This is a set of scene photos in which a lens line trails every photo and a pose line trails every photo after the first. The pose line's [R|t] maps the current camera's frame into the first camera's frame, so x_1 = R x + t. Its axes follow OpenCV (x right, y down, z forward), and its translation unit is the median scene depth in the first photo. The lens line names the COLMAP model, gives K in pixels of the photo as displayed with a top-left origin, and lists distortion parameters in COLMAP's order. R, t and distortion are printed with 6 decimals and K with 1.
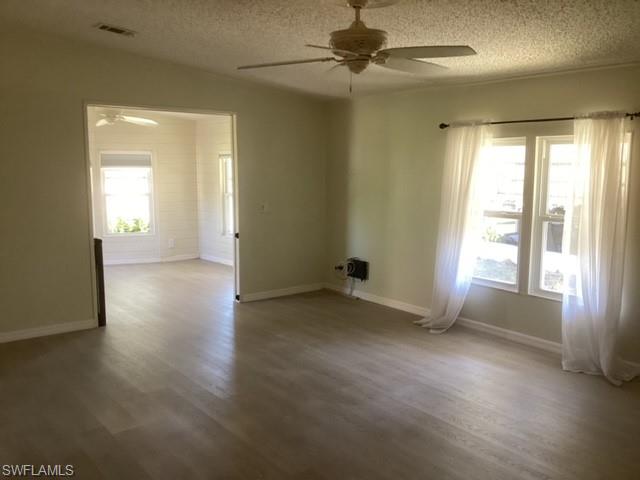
lens RADIAL K [[579.7, 0, 320.0], [0, 579.7, 240.0], [0, 0, 1]] dist [0.101868, -0.147240]
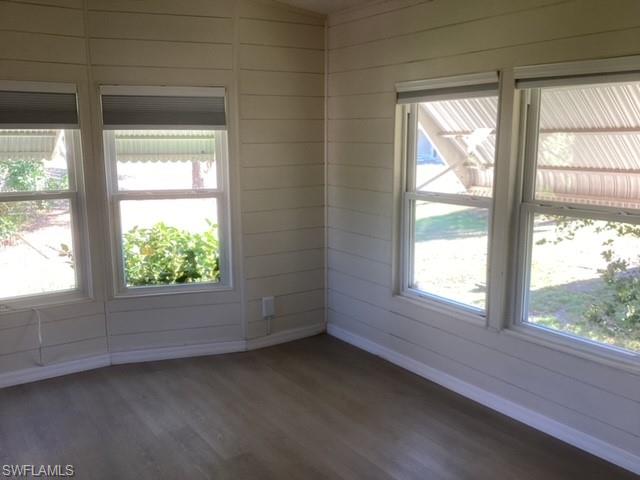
lens RADIAL K [[579.7, 0, 320.0], [0, 579.7, 240.0], [0, 0, 1]] dist [0.101868, -0.147240]
pose [[0.997380, 0.009188, -0.071758, -0.186461], [-0.005821, 0.998878, 0.046996, -0.063997], [0.072110, -0.046455, 0.996314, 0.578375]]
